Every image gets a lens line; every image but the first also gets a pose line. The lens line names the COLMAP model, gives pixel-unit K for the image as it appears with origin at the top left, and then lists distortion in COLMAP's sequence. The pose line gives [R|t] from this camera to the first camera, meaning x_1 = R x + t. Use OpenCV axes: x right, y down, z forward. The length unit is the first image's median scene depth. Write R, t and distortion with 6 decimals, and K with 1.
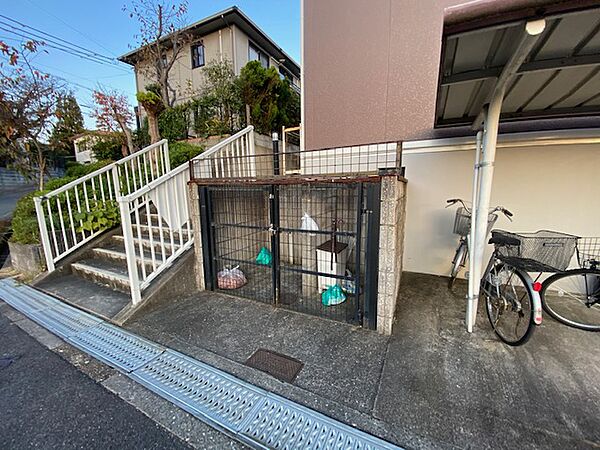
lens RADIAL K [[237.7, 0, 300.0], [0, 237.7, 225.0], [0, 0, 1]] dist [-0.001661, -0.000418]
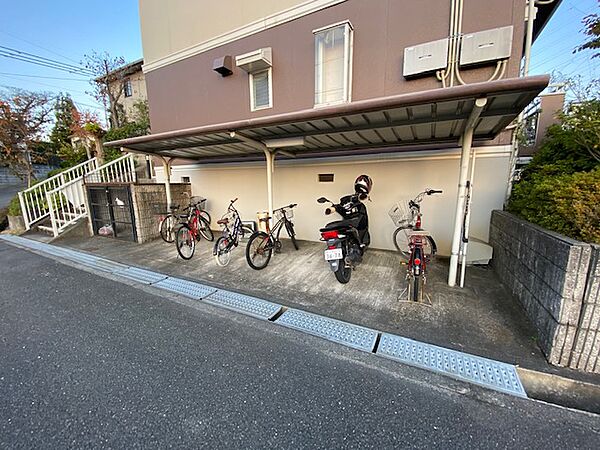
lens RADIAL K [[243.5, 0, 300.0], [0, 243.5, 225.0], [0, 0, 1]] dist [0.000270, 0.000119]
pose [[0.999133, 0.000812, -0.041613, 1.339720], [0.000900, 0.999155, 0.041097, 0.076459], [0.041611, -0.041099, 0.998288, -0.963121]]
